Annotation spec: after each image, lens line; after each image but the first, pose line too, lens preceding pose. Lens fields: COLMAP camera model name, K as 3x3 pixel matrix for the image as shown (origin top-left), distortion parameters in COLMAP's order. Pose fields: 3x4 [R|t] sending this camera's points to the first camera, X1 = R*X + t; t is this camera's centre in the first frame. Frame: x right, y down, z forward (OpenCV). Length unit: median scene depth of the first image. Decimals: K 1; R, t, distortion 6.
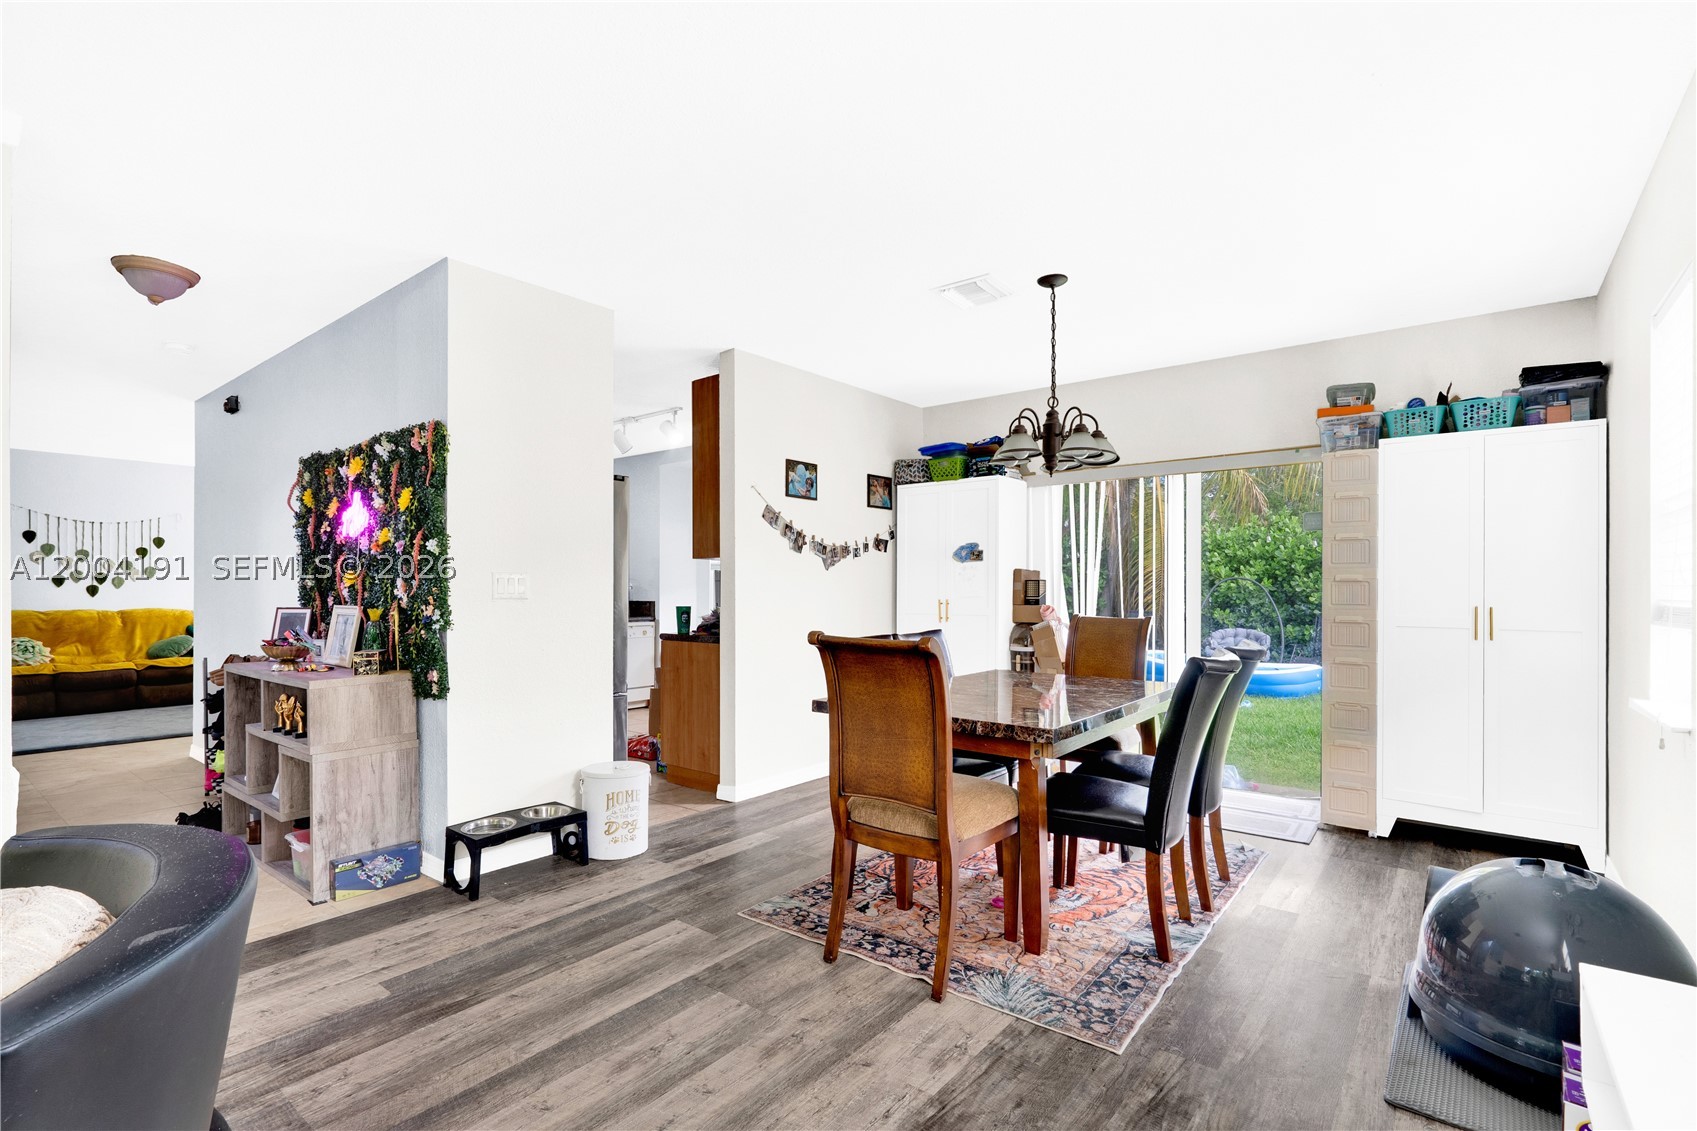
lens RADIAL K [[766.7, 0, 822.6], [0, 766.7, 590.4], [0, 0, 1]] dist [0.000034, -0.000029]
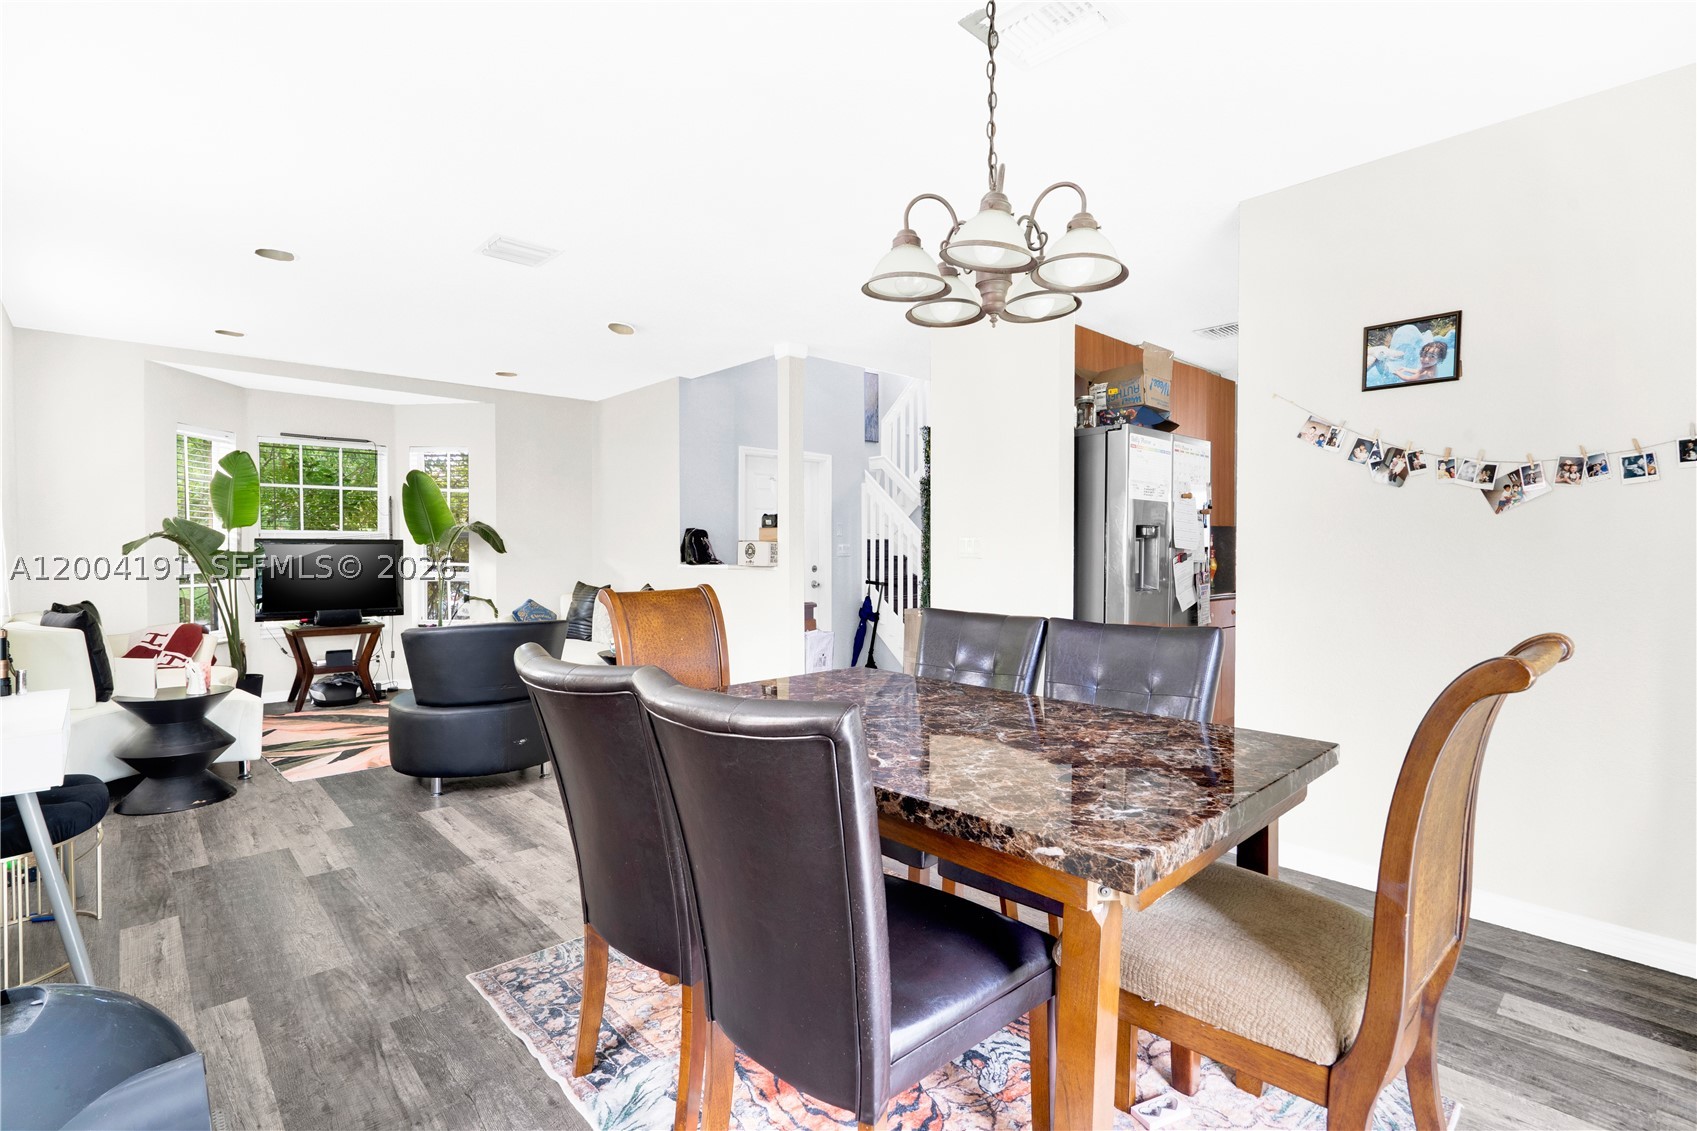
lens RADIAL K [[754.5, 0, 848.5], [0, 754.5, 565.5], [0, 0, 1]] dist [-0.000861, -0.000153]
pose [[-0.098880, 0.019672, -0.994905, 0.328549], [-0.004258, 0.999787, 0.020191, -0.000434], [0.995090, 0.006233, -0.098775, 0.388886]]
